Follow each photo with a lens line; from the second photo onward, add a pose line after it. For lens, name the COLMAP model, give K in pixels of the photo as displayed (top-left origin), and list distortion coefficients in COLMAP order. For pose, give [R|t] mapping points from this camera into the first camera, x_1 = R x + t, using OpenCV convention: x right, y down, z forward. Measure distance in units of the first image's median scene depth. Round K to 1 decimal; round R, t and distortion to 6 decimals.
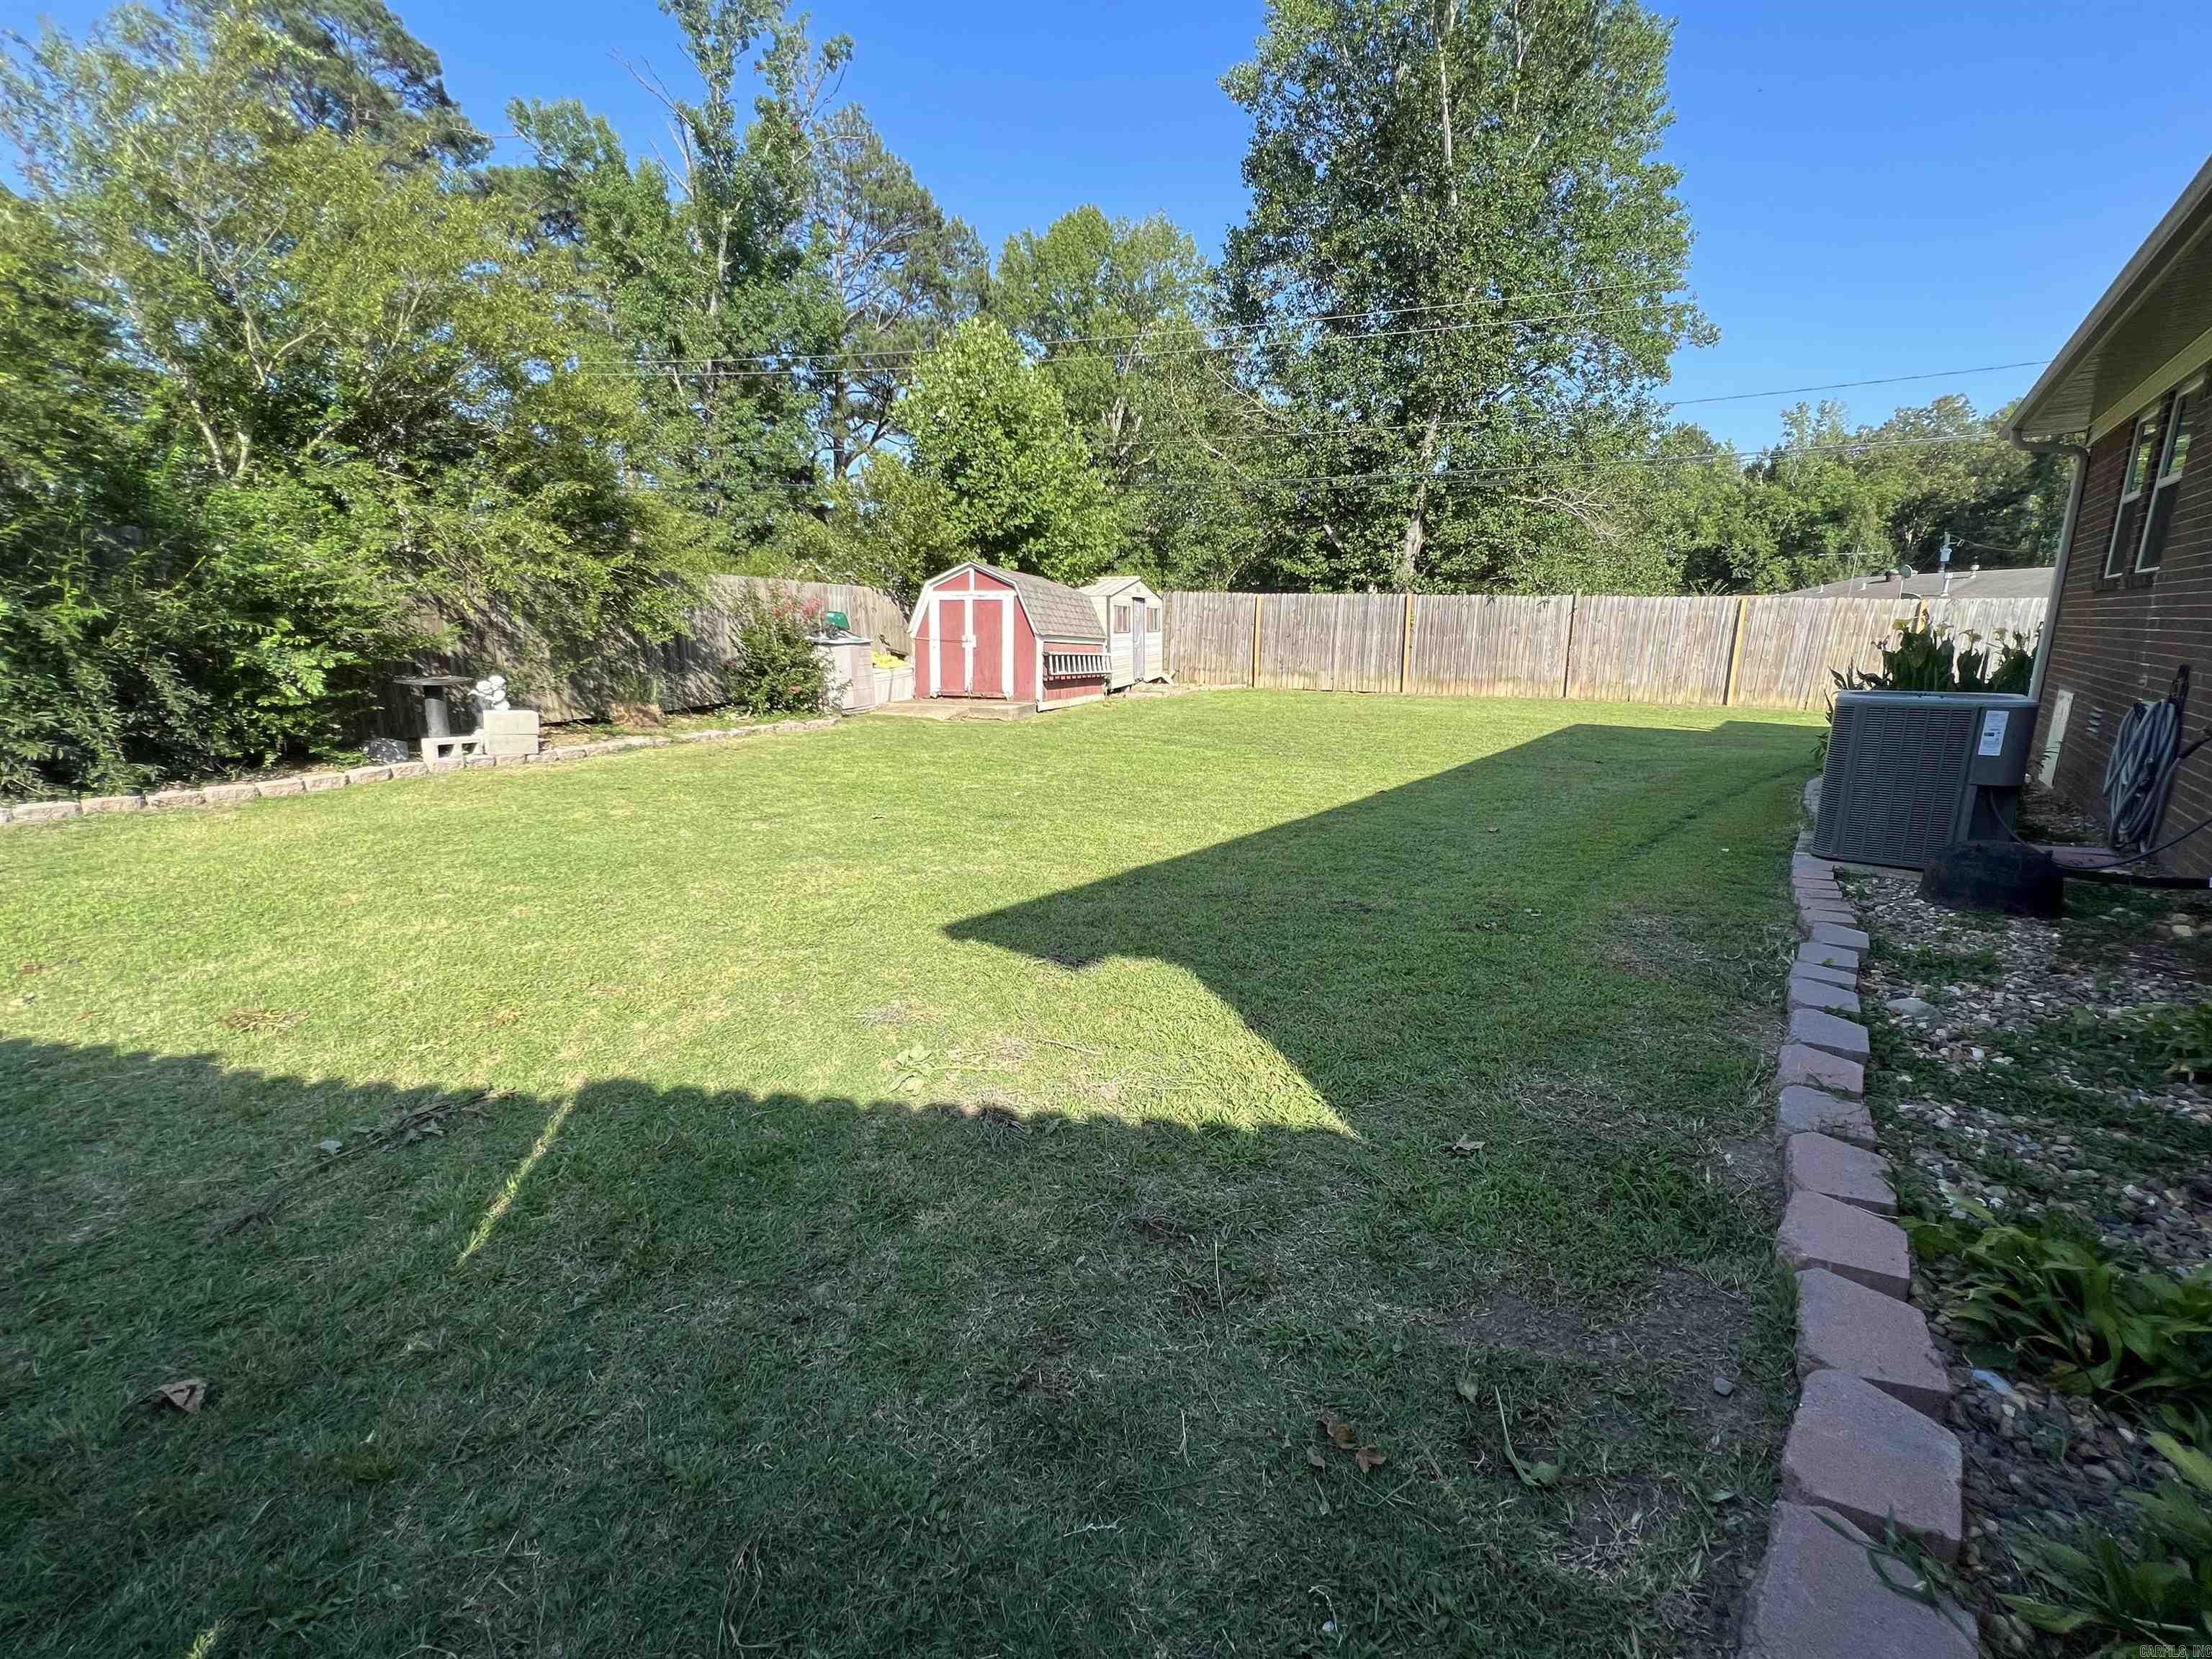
lens RADIAL K [[891.9, 0, 1114.5], [0, 891.9, 842.8], [0, 0, 1]] dist [0.013400, 0.000091]
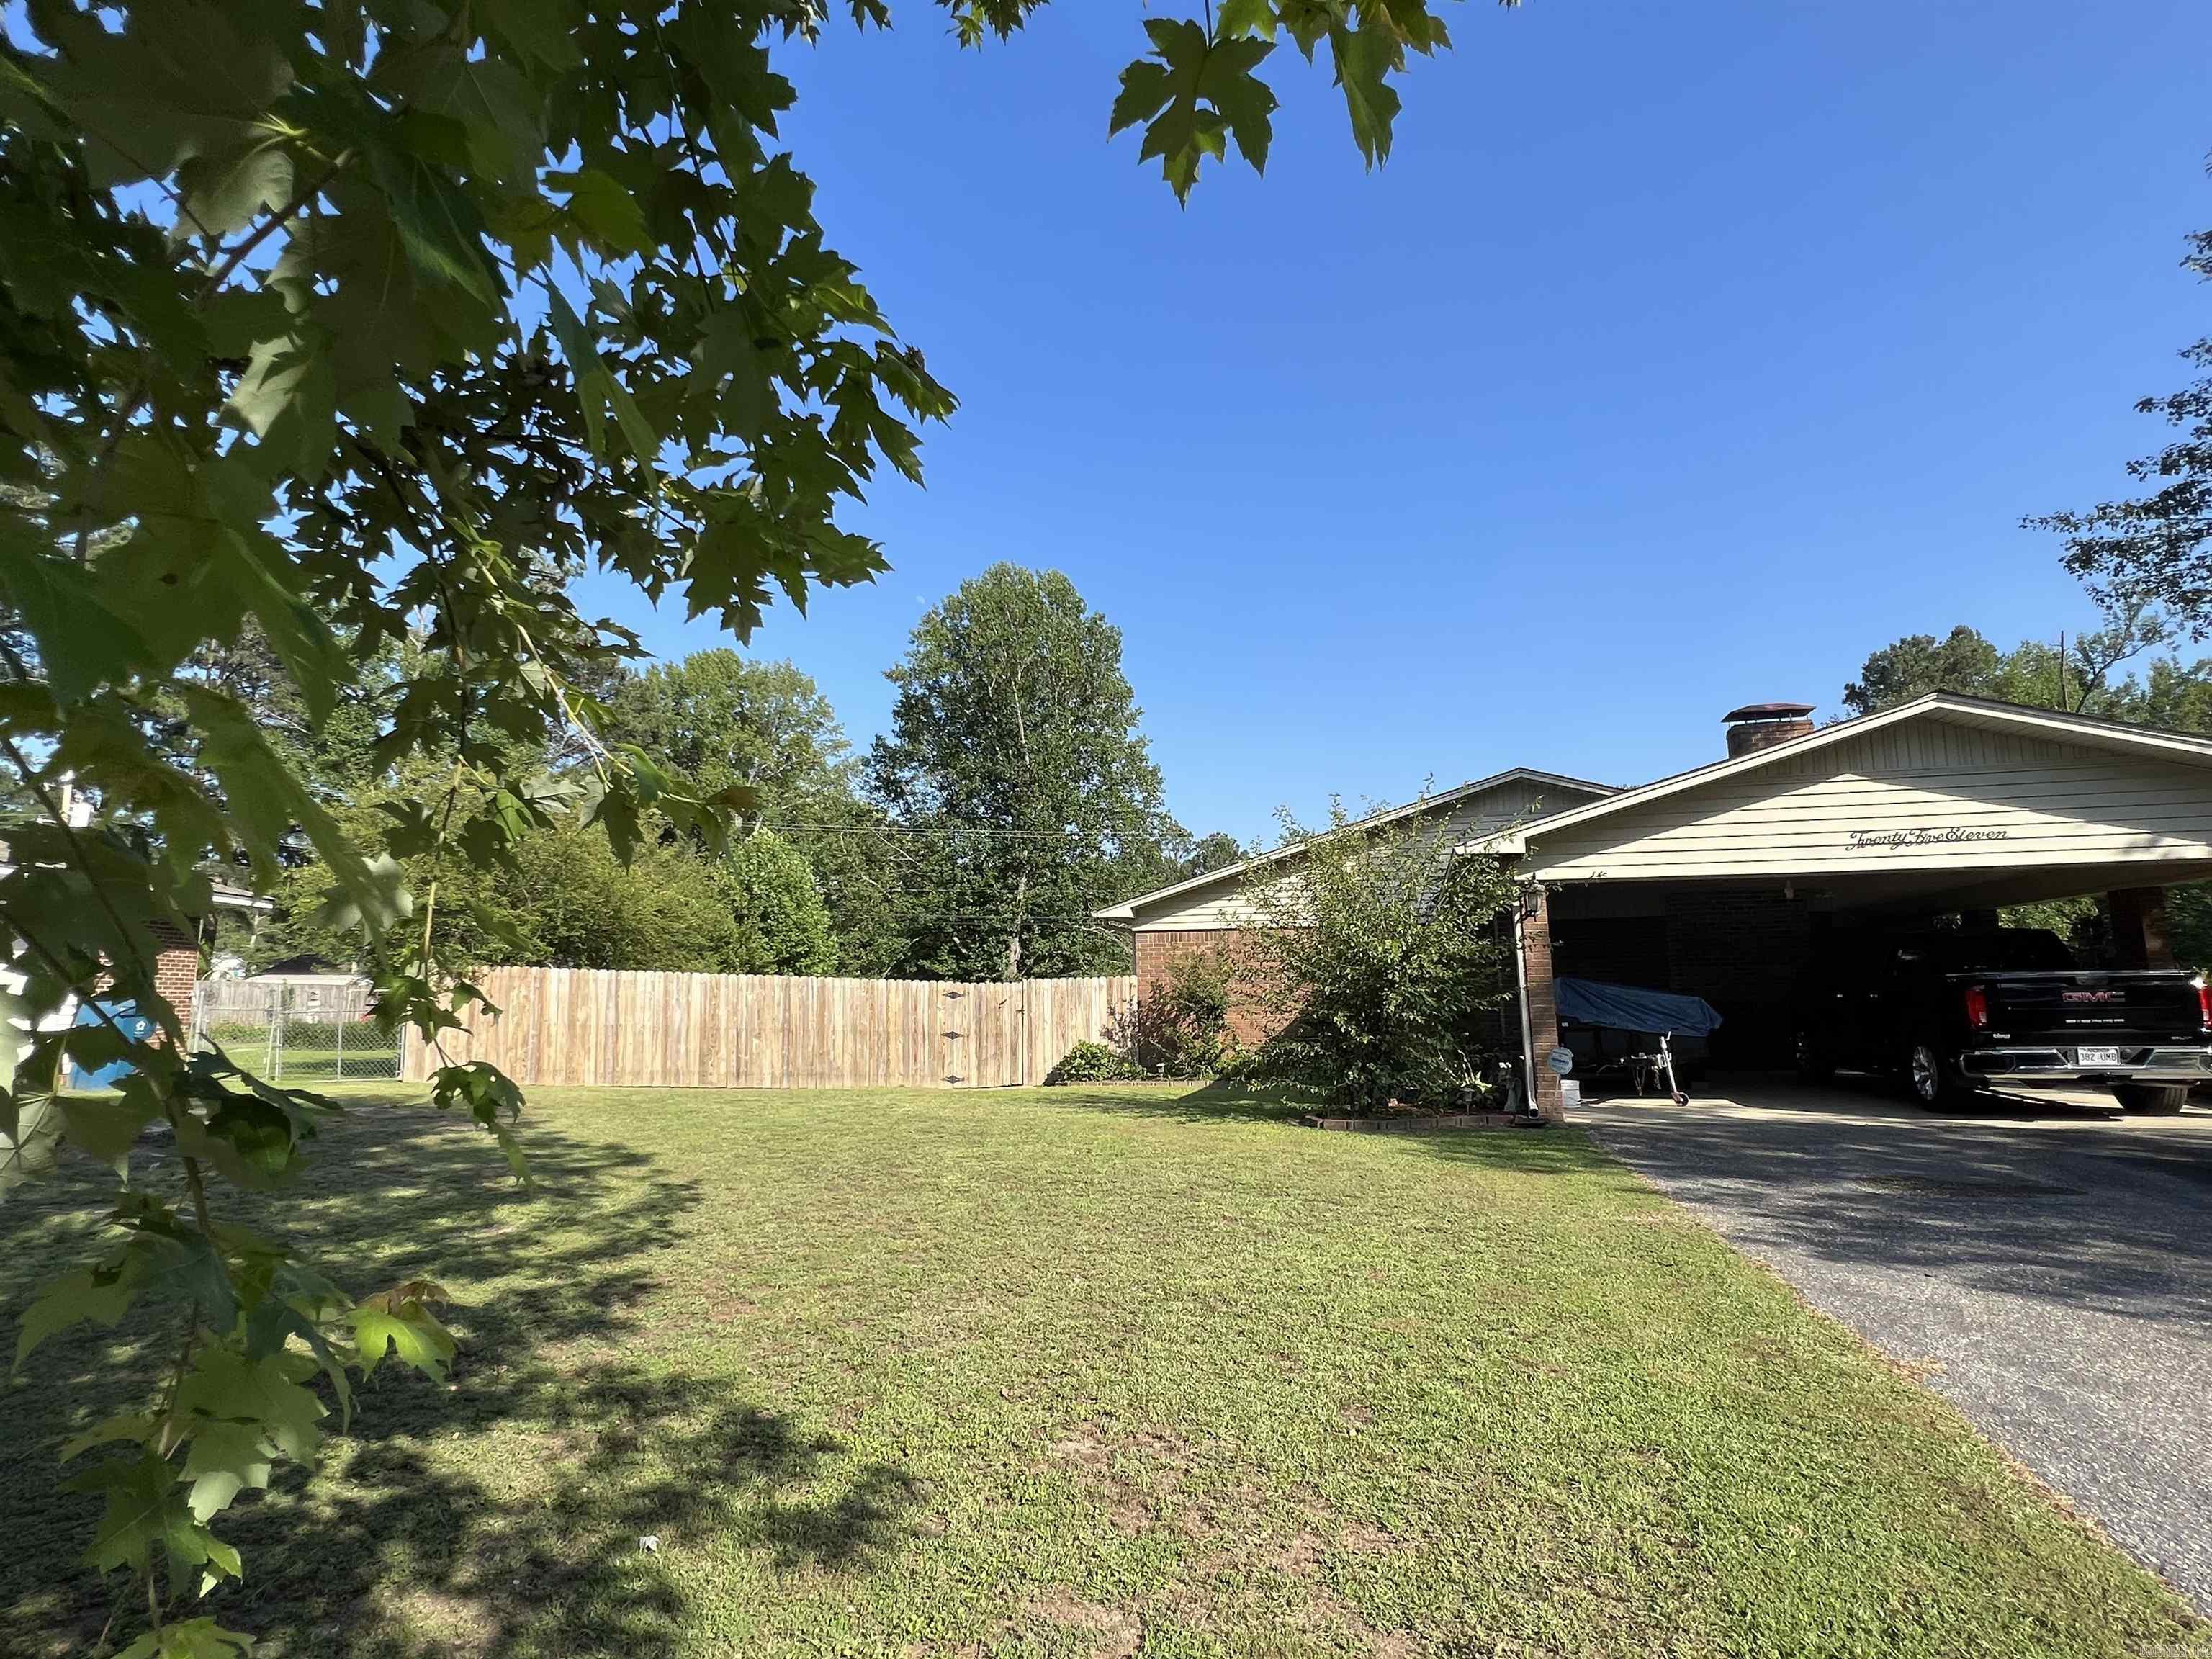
lens RADIAL K [[1102.3, 0, 1103.3], [0, 1102.3, 839.2], [0, 0, 1]] dist [-0.000824, -0.000031]
pose [[0.921050, 0.060337, 0.384743, -0.236873], [0.089074, 0.929100, -0.358941, 0.151245], [-0.379122, 0.364873, 0.850373, -0.652340]]
